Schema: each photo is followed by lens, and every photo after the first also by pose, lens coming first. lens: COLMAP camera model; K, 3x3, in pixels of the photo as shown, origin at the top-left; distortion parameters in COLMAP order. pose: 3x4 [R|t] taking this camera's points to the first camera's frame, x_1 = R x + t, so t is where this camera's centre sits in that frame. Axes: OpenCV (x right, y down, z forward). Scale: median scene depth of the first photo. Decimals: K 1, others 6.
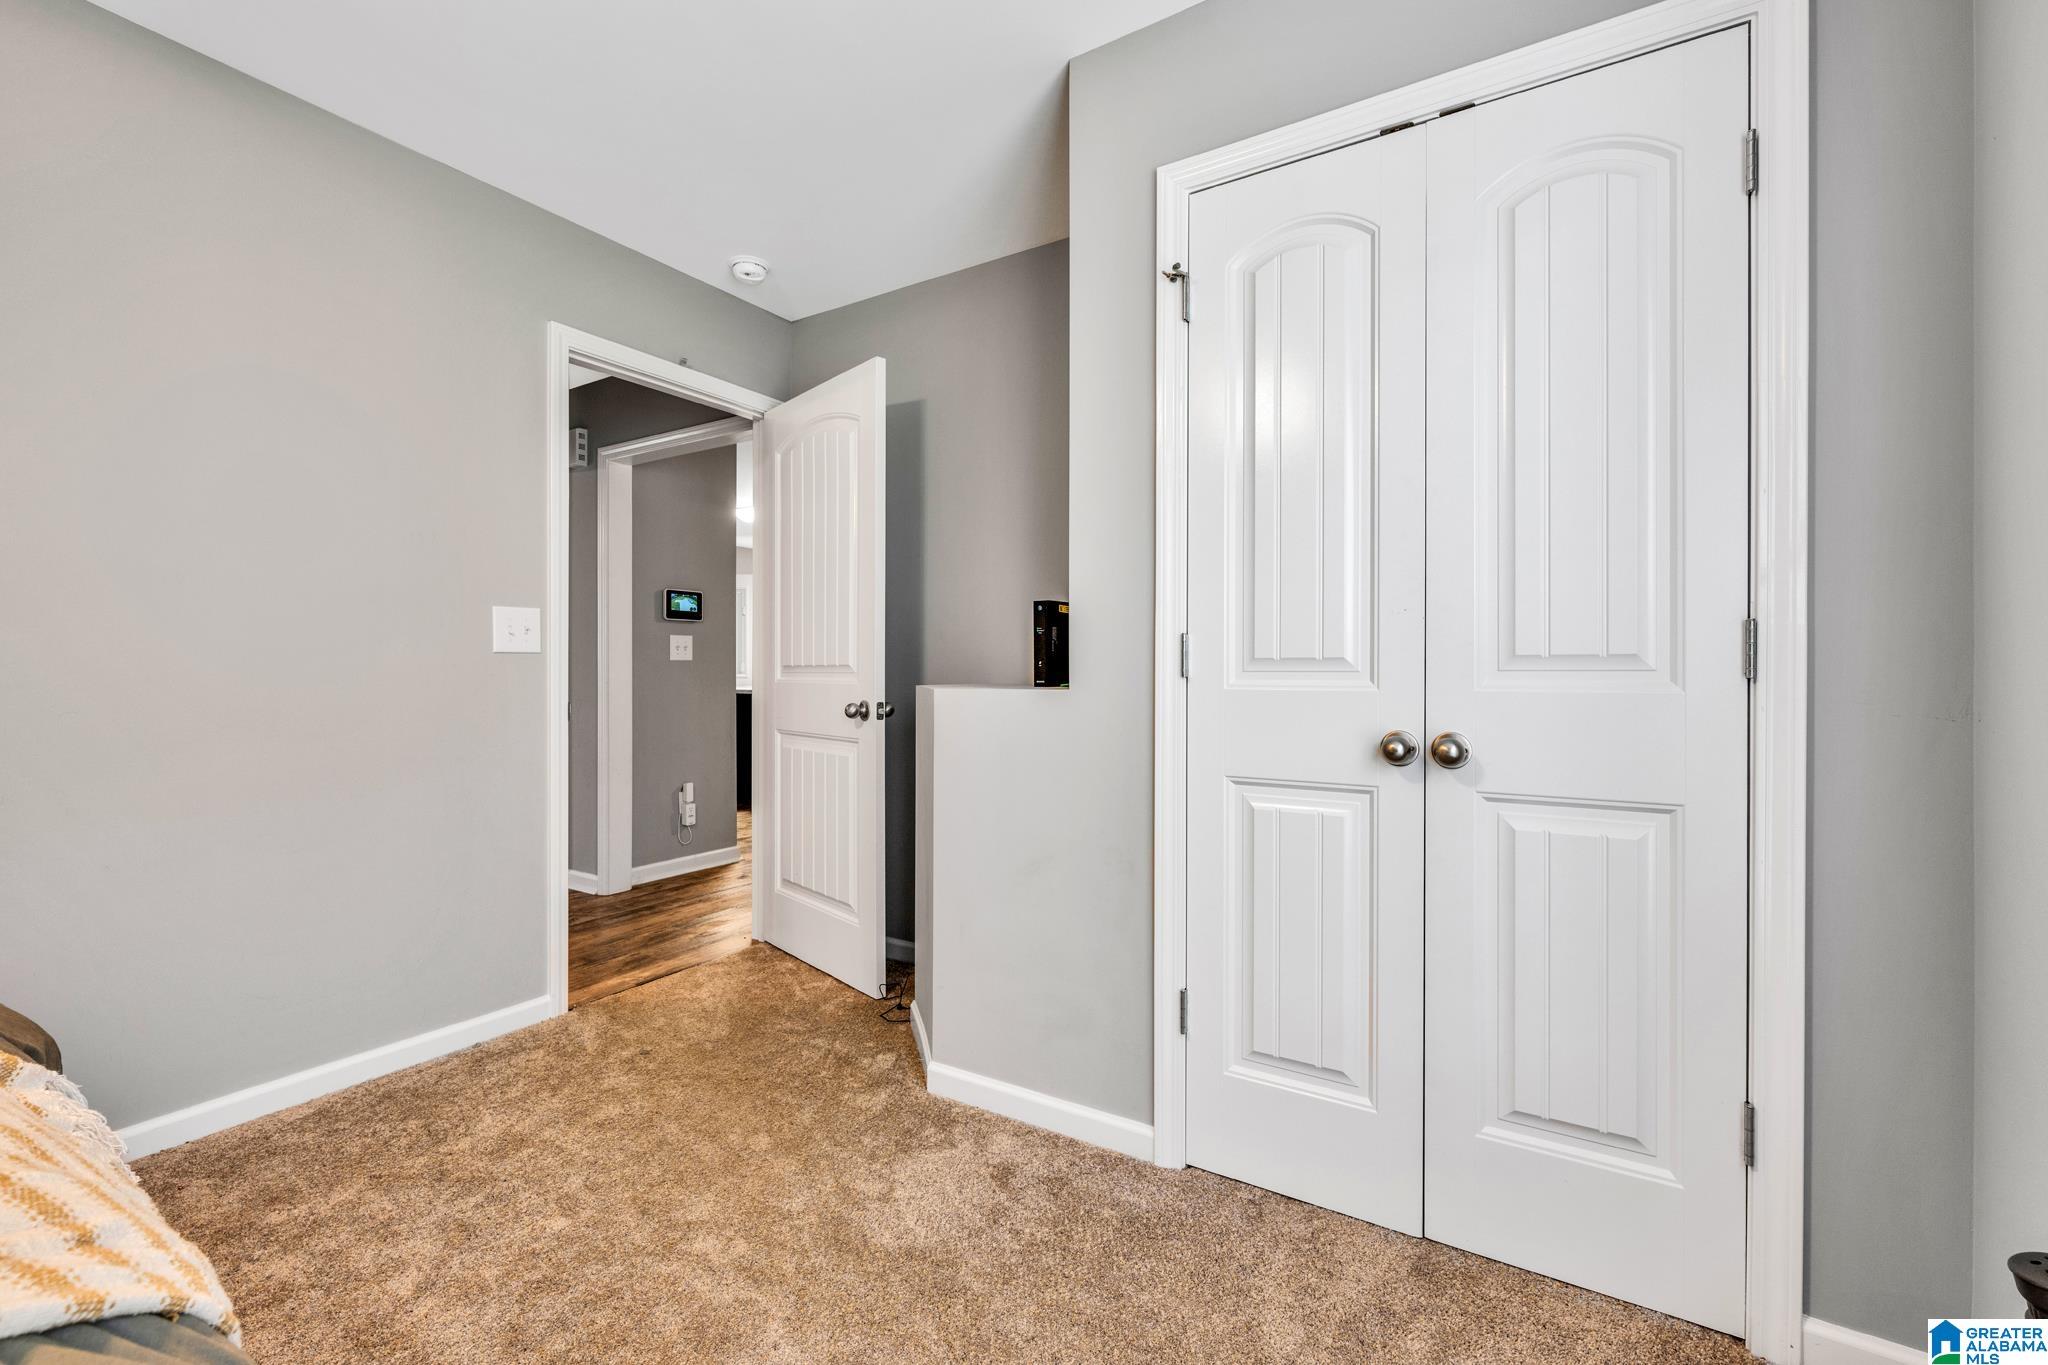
lens RADIAL K [[1209.8, 0, 1023.1], [0, 1209.8, 667.7], [0, 0, 1]] dist [0.001452, -0.001320]
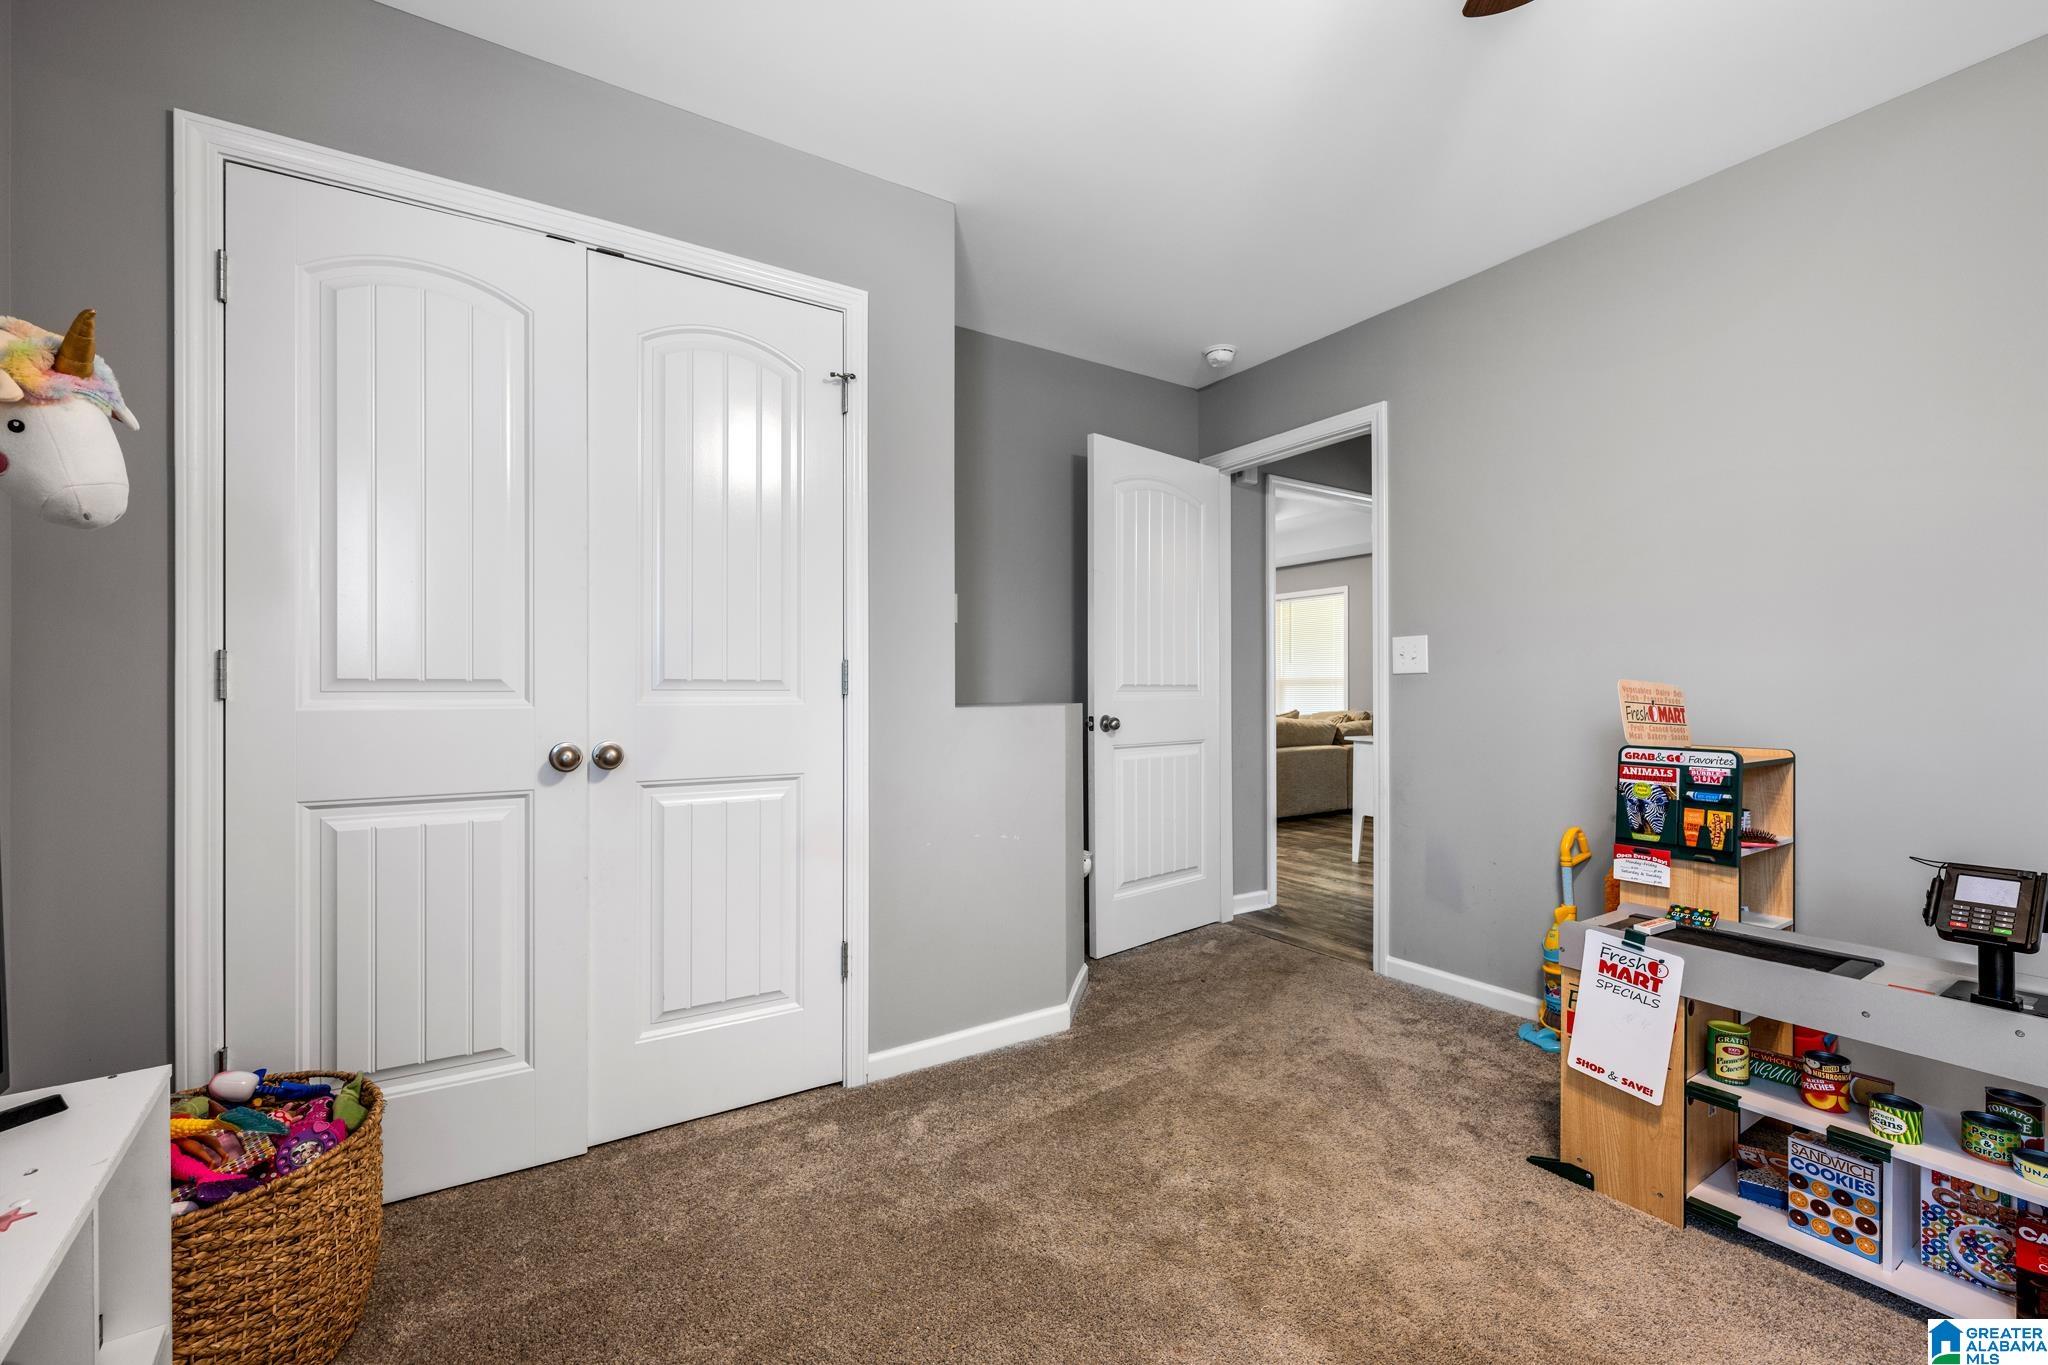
lens RADIAL K [[850.4, 0, 1021.9], [0, 850.4, 694.6], [0, 0, 1]] dist [-0.000759, -0.000789]
pose [[0.292210, -0.006767, 0.956330, -0.361077], [0.002149, 0.999977, 0.006419, 0.001534], [-0.956352, 0.000180, 0.292218, 0.307863]]
